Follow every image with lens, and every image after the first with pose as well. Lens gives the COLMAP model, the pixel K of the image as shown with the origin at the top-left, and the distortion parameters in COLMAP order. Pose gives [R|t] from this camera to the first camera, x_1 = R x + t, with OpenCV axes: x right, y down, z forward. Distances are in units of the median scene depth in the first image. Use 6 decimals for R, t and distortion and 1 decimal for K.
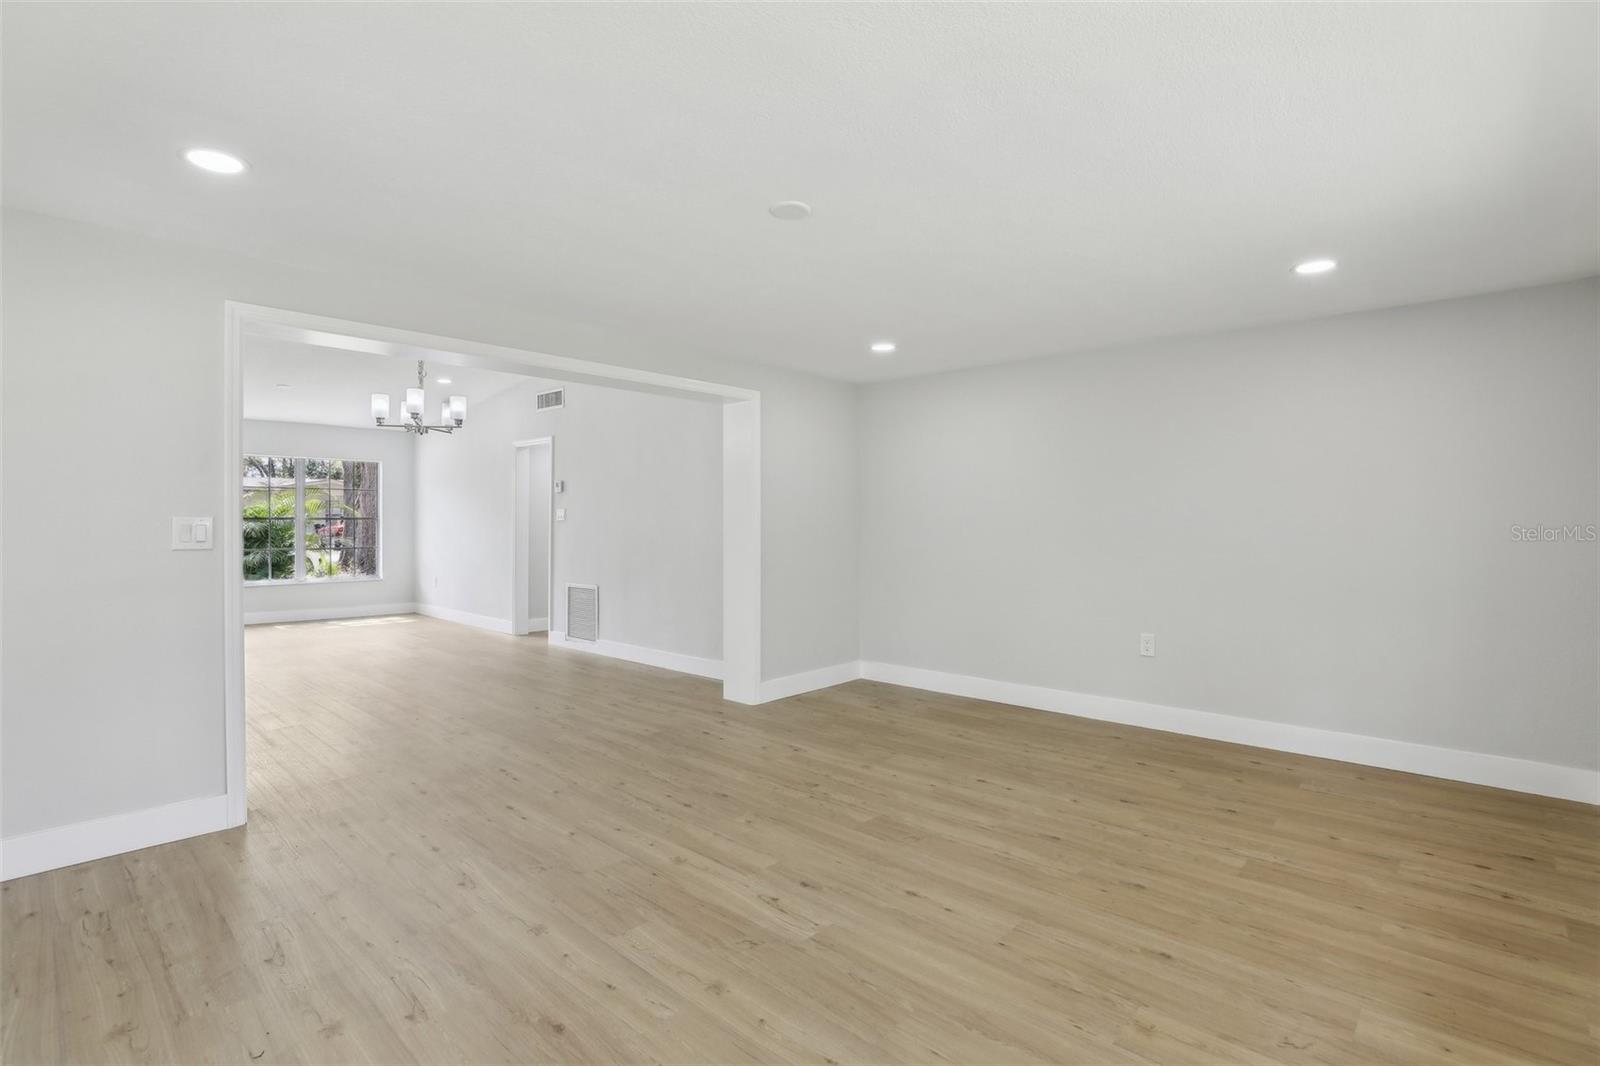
lens RADIAL K [[743.4, 0, 795.3], [0, 743.4, 530.2], [0, 0, 1]] dist [-0.025909, 0.007435]
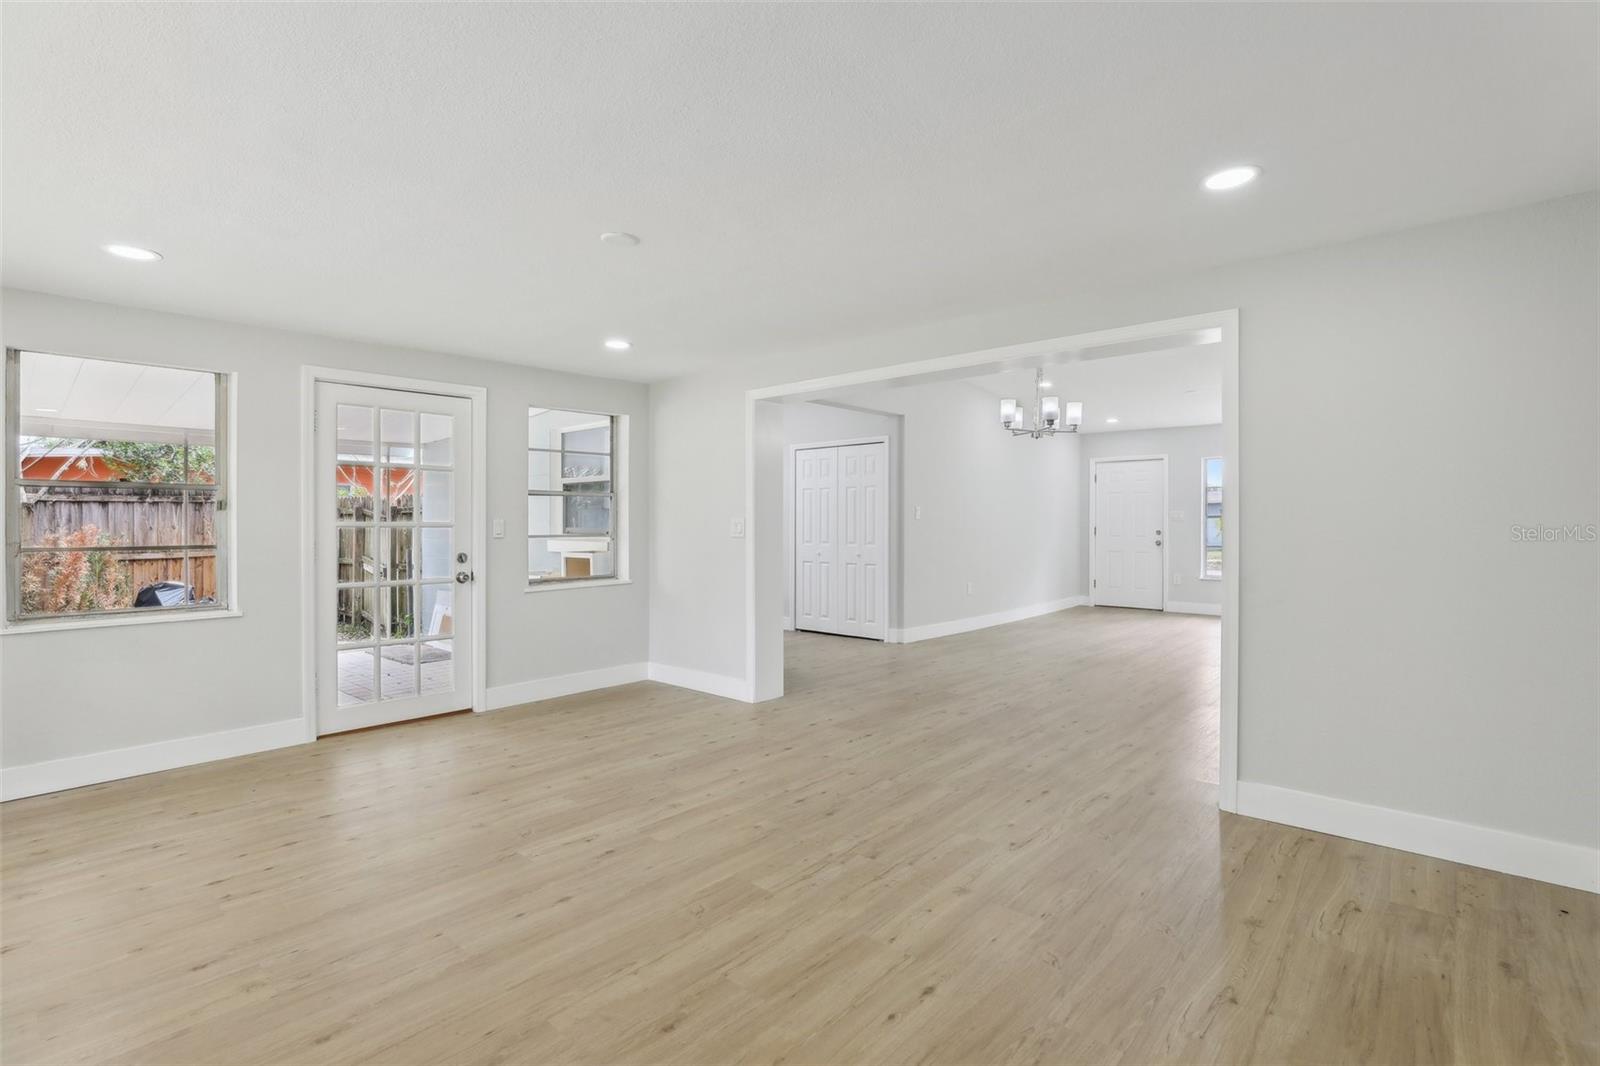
lens RADIAL K [[743.4, 0, 797.2], [0, 743.4, 530.4], [0, 0, 1]] dist [-0.025909, 0.007435]
pose [[0.025224, 0.003745, -0.999675, 0.939206], [-0.007317, 0.999967, 0.003561, 0.000991], [0.999655, 0.007224, 0.025251, 1.060995]]
